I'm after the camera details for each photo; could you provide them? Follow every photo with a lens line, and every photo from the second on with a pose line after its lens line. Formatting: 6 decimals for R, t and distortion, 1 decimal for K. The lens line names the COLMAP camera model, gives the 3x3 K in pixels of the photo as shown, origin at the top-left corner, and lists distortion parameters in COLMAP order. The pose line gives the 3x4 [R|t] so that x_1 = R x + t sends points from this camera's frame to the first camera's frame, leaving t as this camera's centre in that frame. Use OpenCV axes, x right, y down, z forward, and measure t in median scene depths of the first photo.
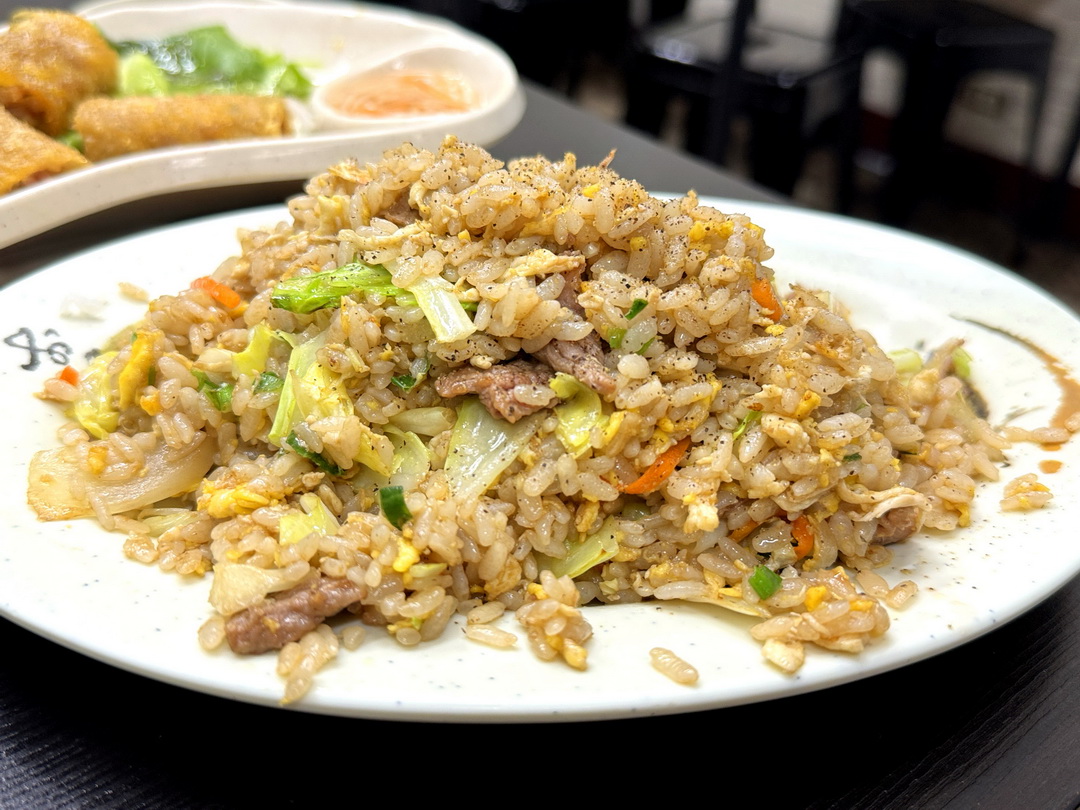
lens RADIAL K [[1025.5, 0, 540.0], [0, 1025.5, 405.0], [0, 0, 1]] dist [0.231387, -0.701373]
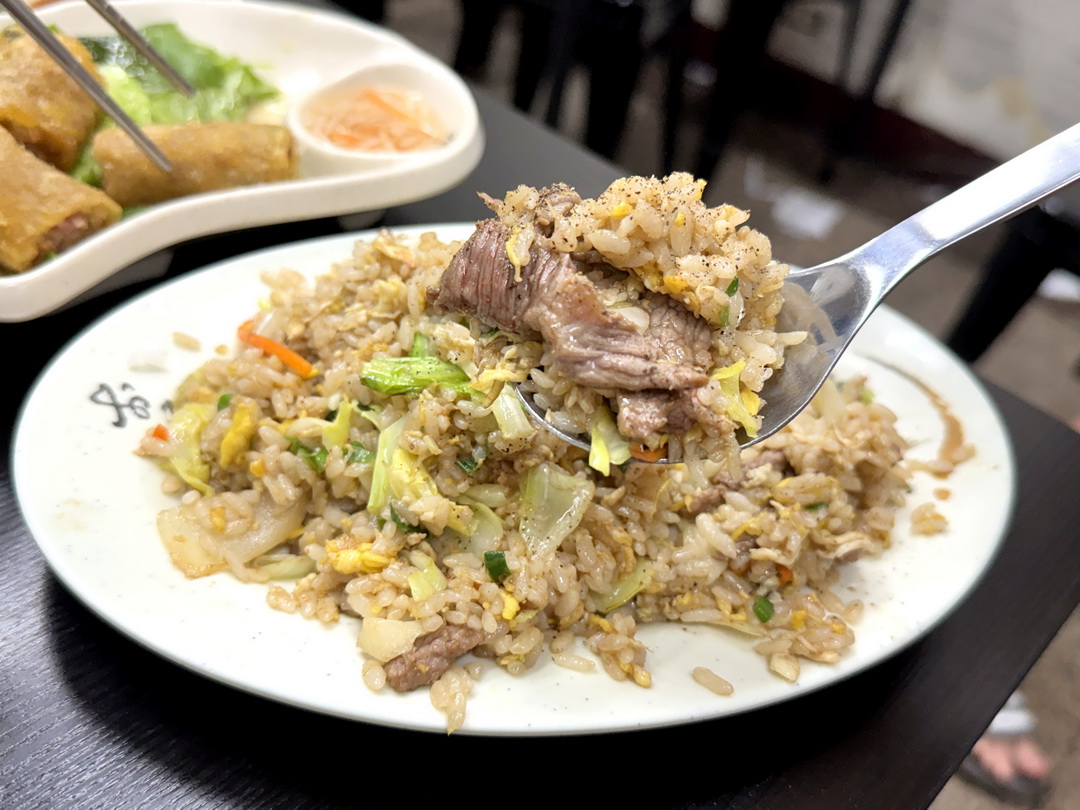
lens RADIAL K [[1004.4, 0, 540.0], [0, 1004.4, 405.0], [0, 0, 1]] dist [0.205405, -0.744818]
pose [[0.985767, -0.014596, 0.167483, -0.279182], [-0.003841, 0.994009, 0.109234, -0.229125], [-0.168074, -0.108322, 0.979805, -0.221157]]
